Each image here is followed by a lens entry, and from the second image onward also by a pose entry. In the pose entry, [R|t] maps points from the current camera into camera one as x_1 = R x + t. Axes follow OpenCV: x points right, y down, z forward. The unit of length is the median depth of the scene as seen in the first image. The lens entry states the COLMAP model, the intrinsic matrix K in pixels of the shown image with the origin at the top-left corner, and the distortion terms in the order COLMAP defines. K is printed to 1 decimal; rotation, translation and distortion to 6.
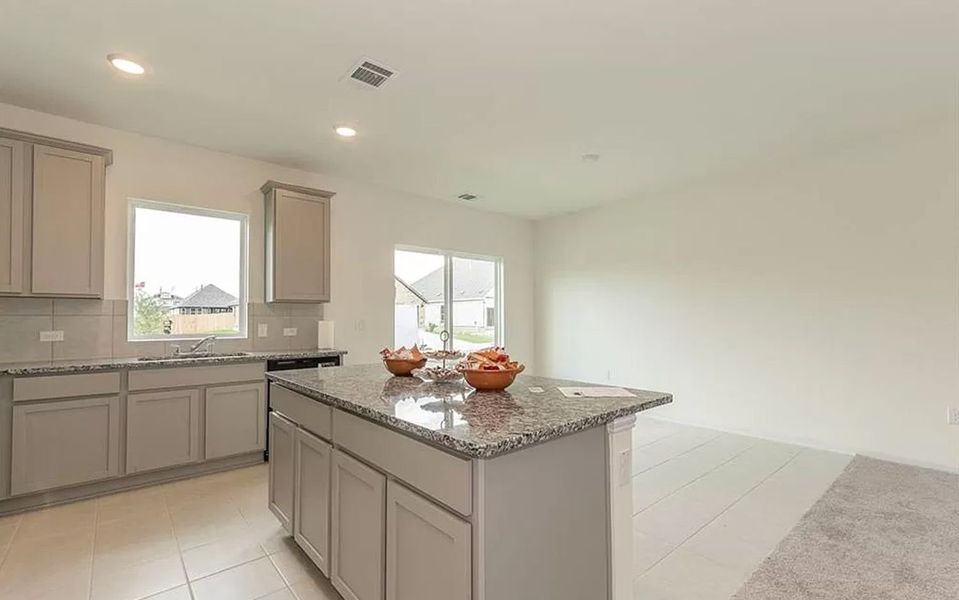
lens RADIAL K [[427.8, 0, 480.5], [0, 427.8, 306.8], [0, 0, 1]] dist [0.000333, 0.000551]
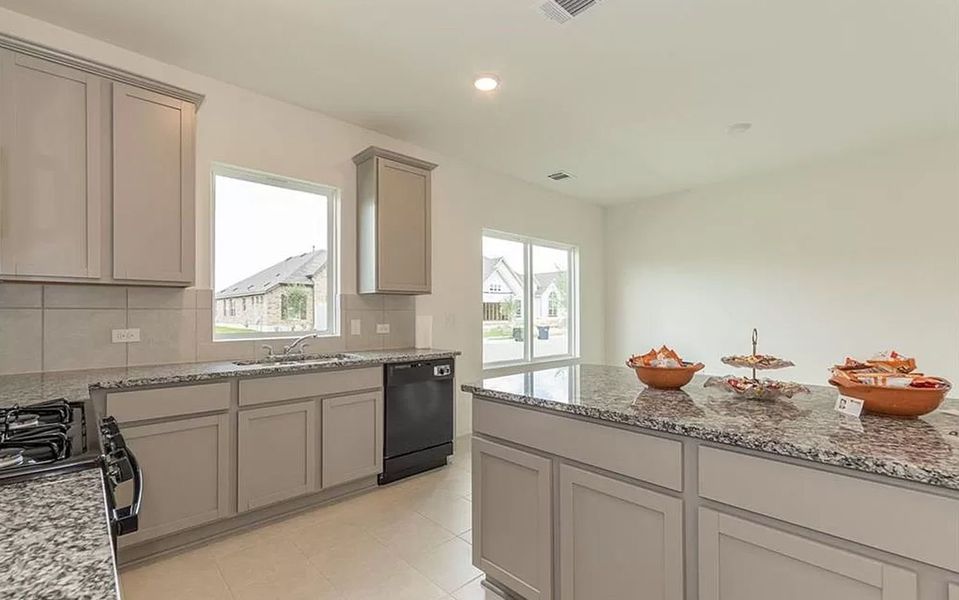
lens RADIAL K [[427.8, 0, 475.9], [0, 427.8, 307.6], [0, 0, 1]] dist [0.000333, 0.000551]
pose [[0.998796, -0.000422, 0.049055, -0.357226], [-0.000174, 0.999926, 0.012146, 0.007173], [-0.049057, -0.012140, 0.998722, 0.171494]]
